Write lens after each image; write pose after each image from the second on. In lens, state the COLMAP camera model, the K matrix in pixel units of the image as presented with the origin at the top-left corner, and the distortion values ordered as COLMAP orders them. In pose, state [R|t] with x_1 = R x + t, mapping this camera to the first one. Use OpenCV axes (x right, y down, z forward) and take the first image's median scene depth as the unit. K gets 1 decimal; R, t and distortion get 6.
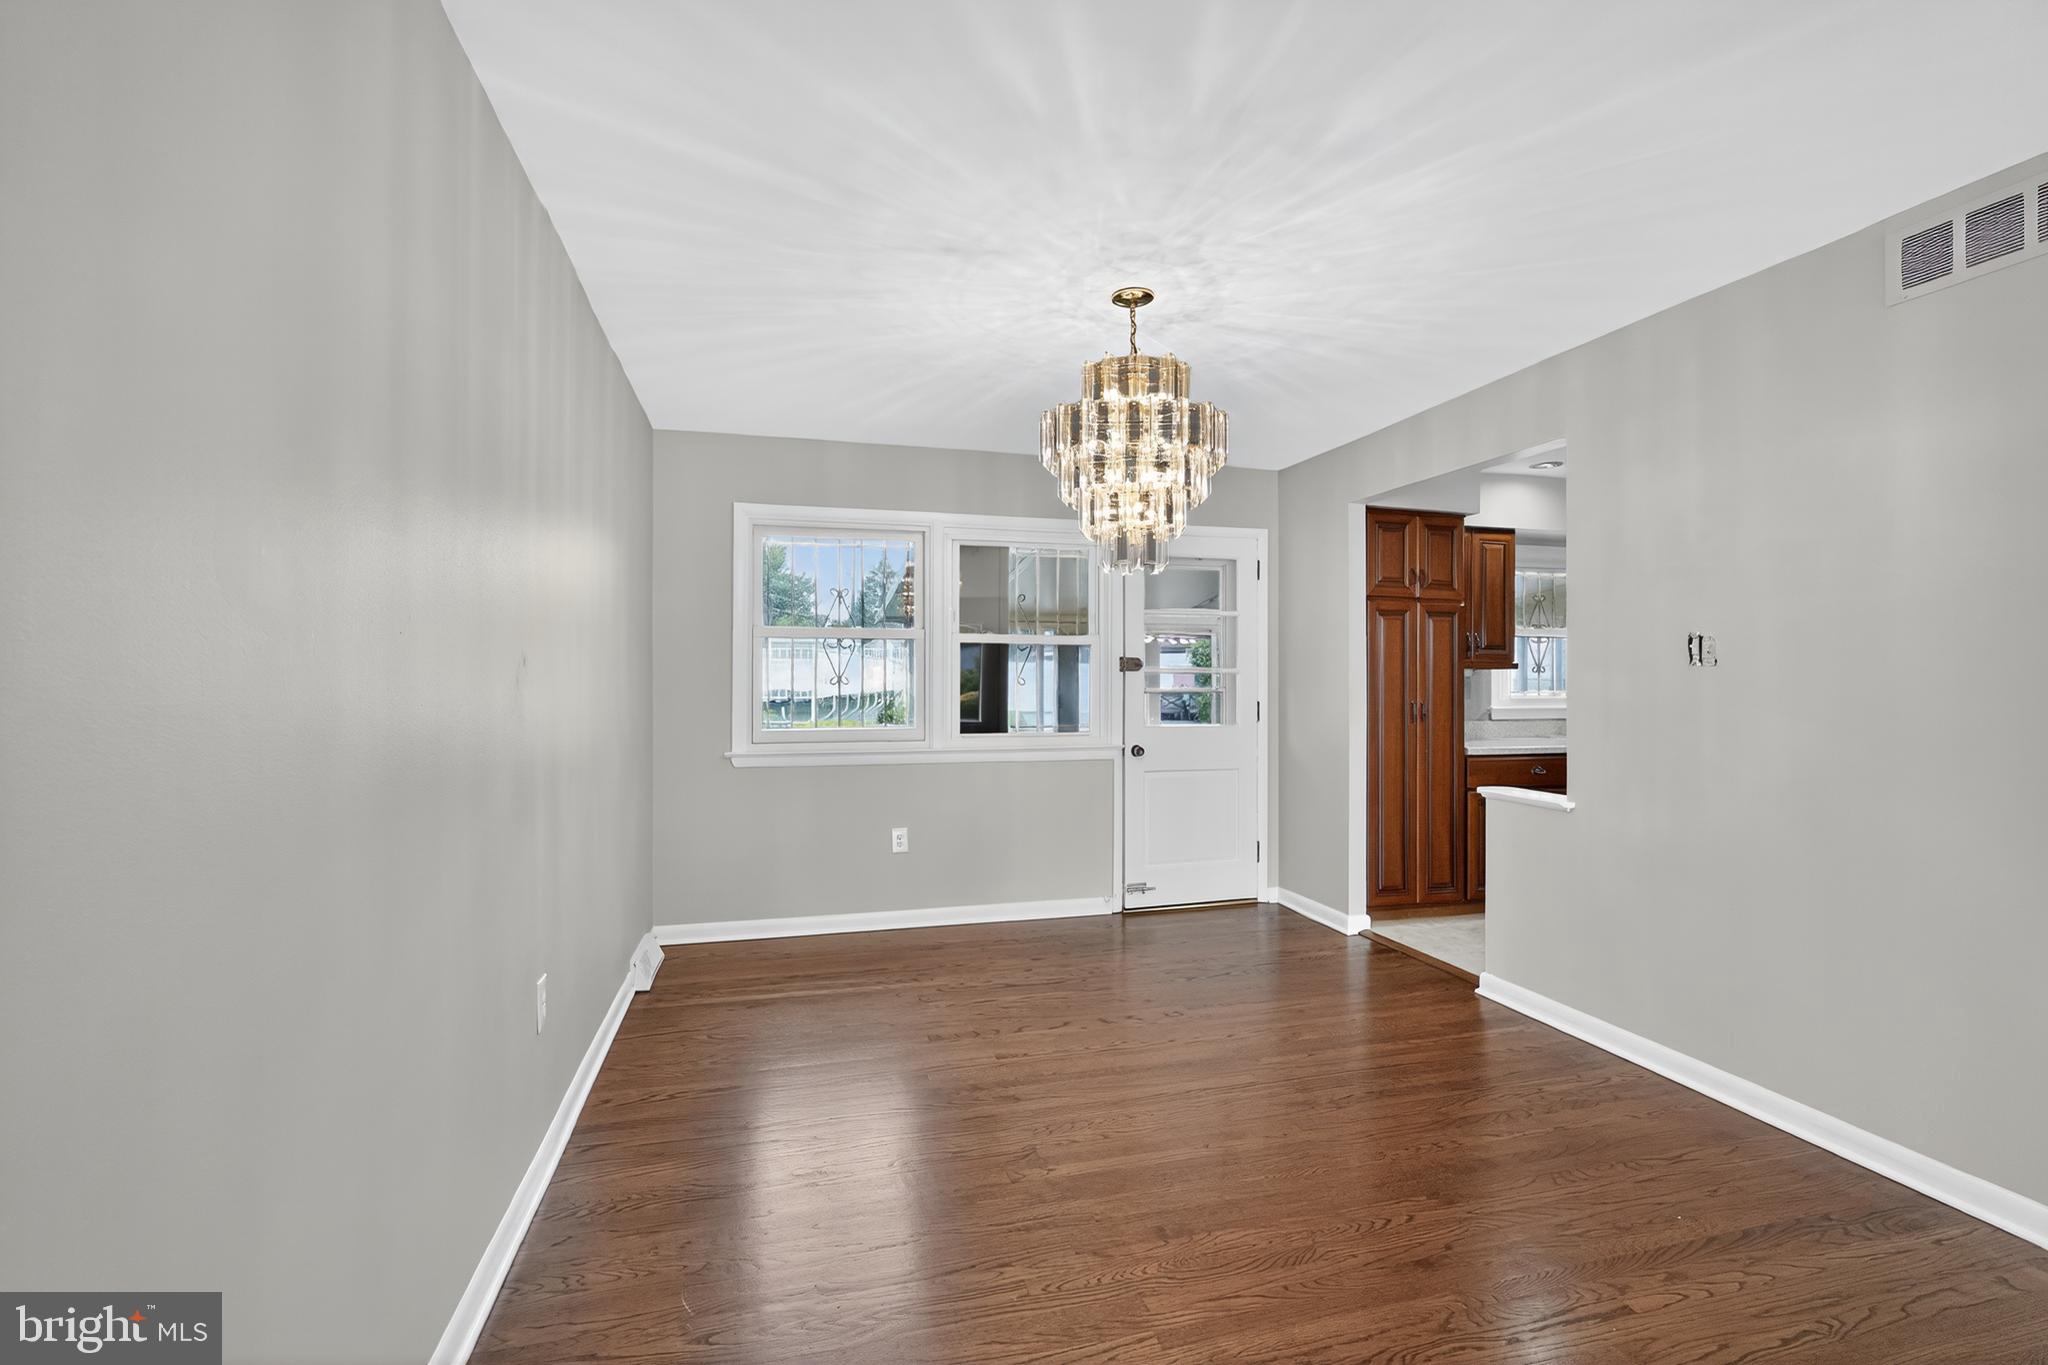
lens RADIAL K [[916.3, 0, 1020.3], [0, 916.3, 679.6], [0, 0, 1]] dist [-0.010131, 0.004333]
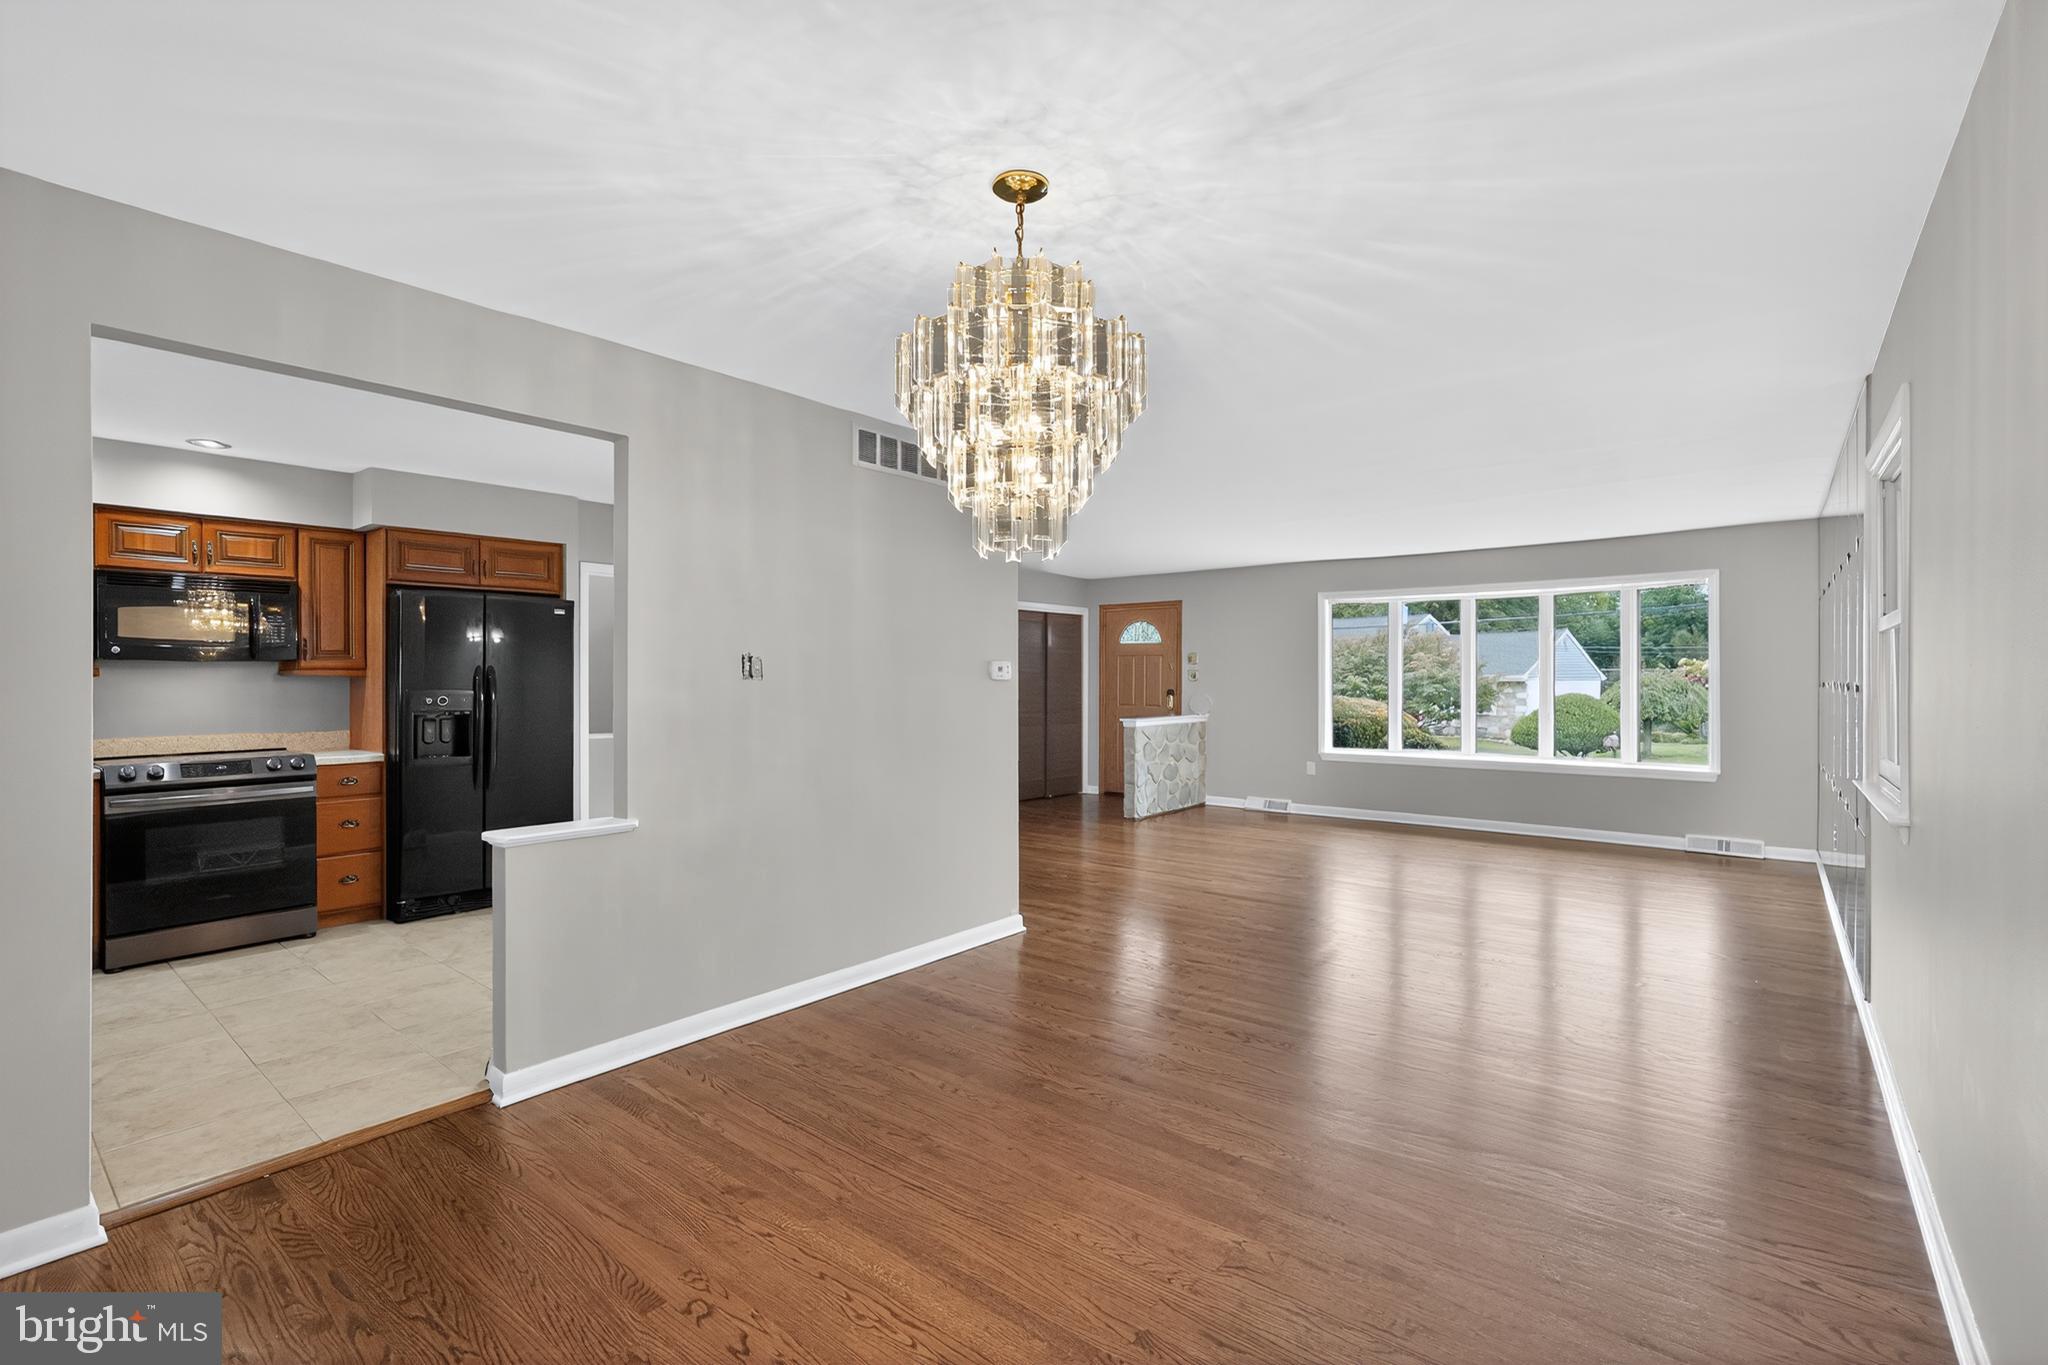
lens RADIAL K [[916.3, 0, 1020.3], [0, 916.3, 679.6], [0, 0, 1]] dist [-0.010131, 0.004333]
pose [[-0.586075, -0.000310, 0.810257, -0.306103], [0.002115, 0.999996, 0.001913, -0.010625], [-0.810254, 0.002834, -0.586072, 0.914264]]
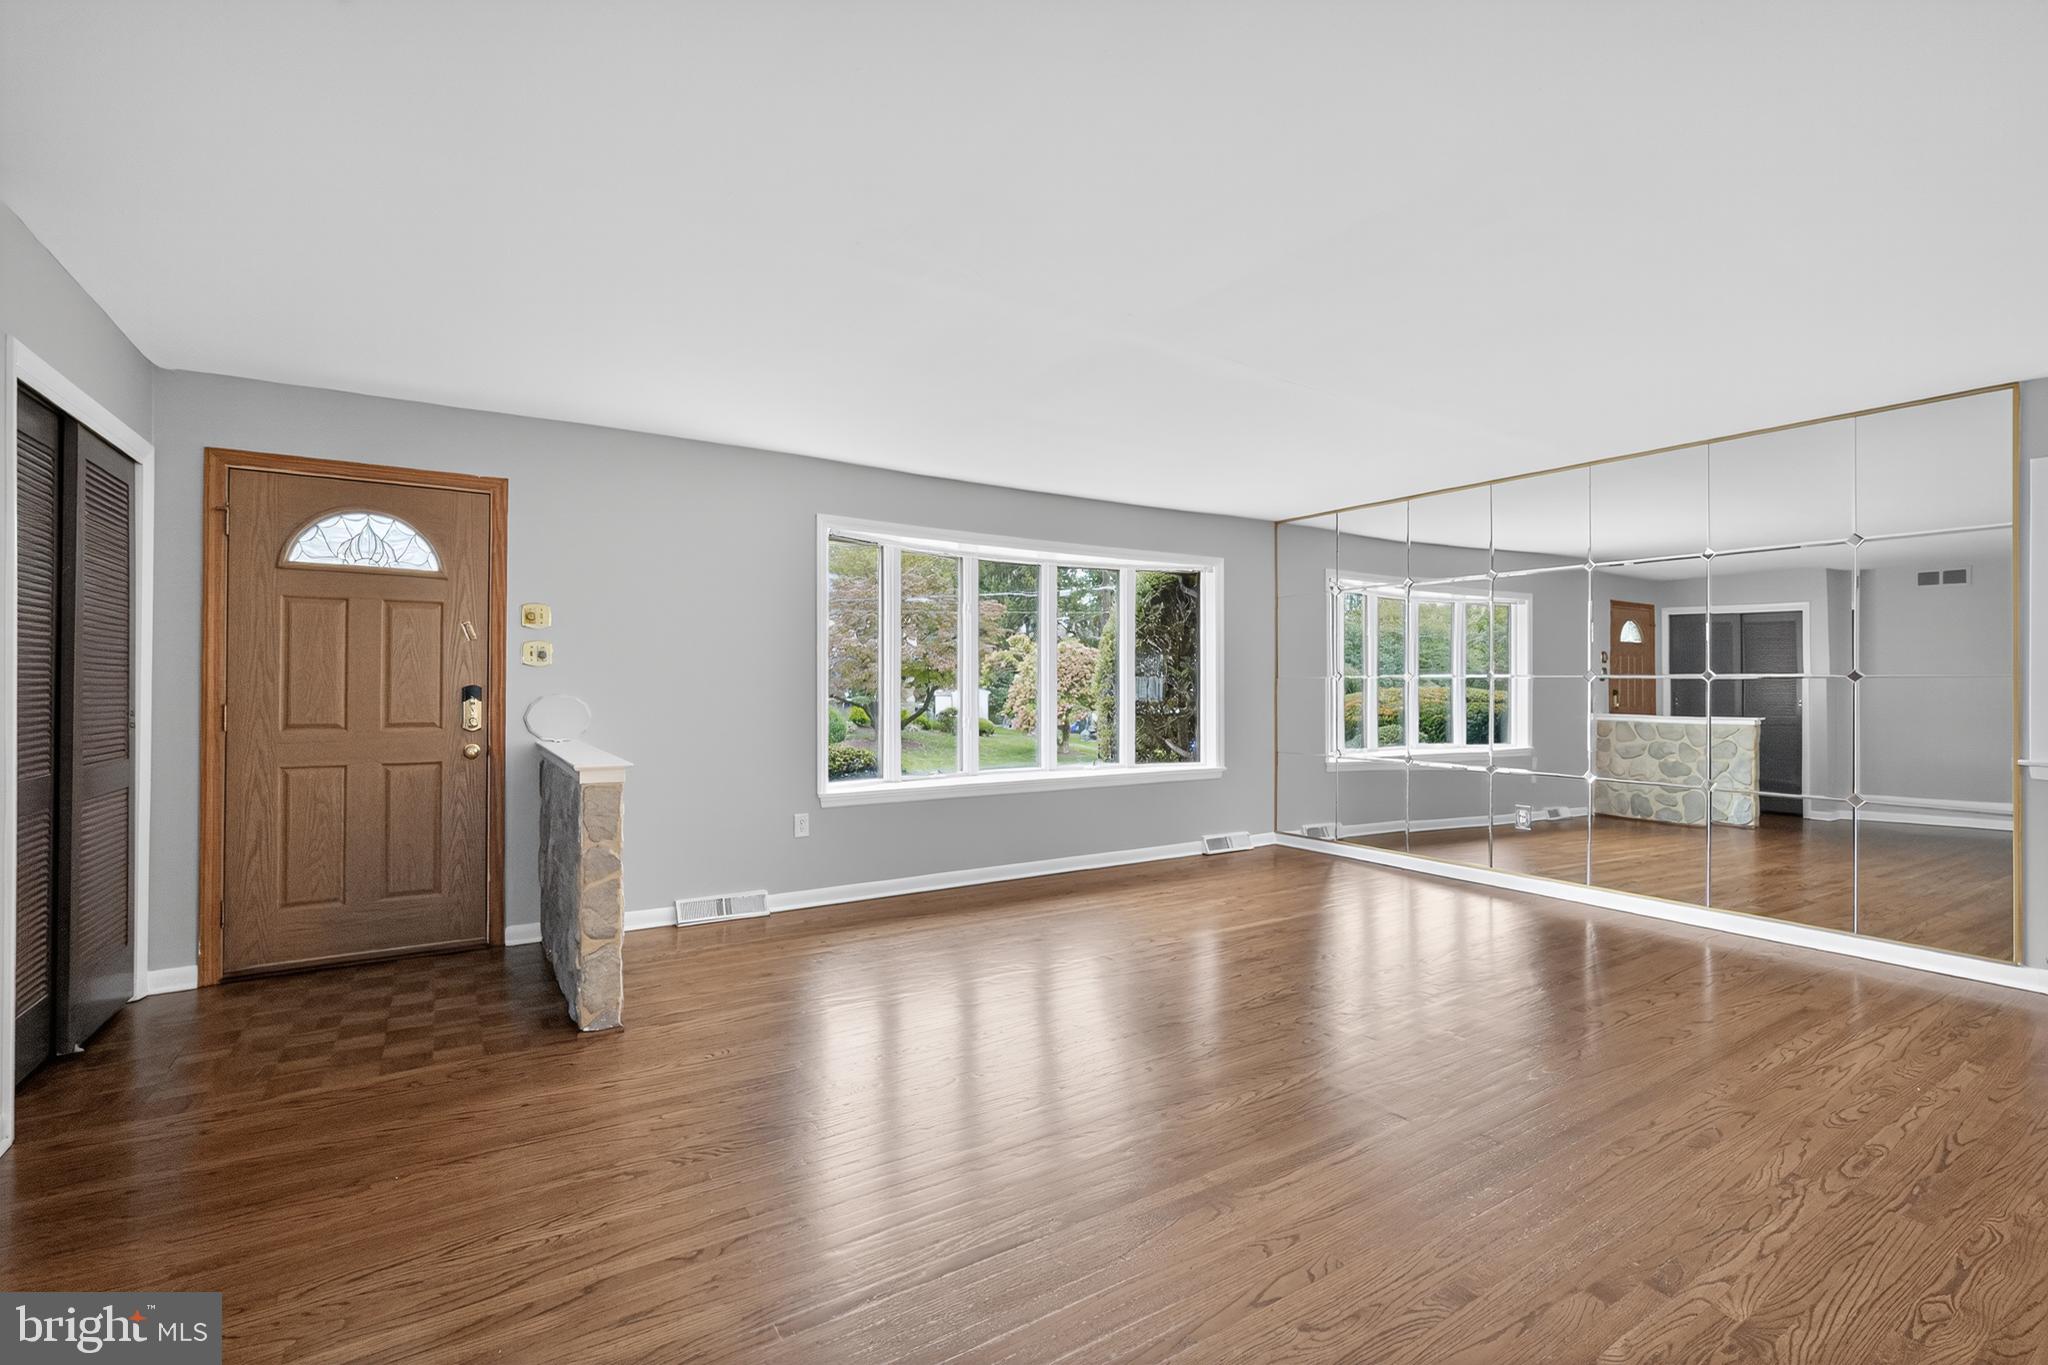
lens RADIAL K [[908.9, 0, 1024.0], [0, 908.9, 682.5], [0, 0, 1]] dist [-0.013113, 0.004875]
pose [[-0.951187, -0.004551, -0.308580, 1.001737], [-0.004056, 0.999989, -0.002244, 0.014482], [0.308587, -0.000883, -0.951196, 0.380955]]
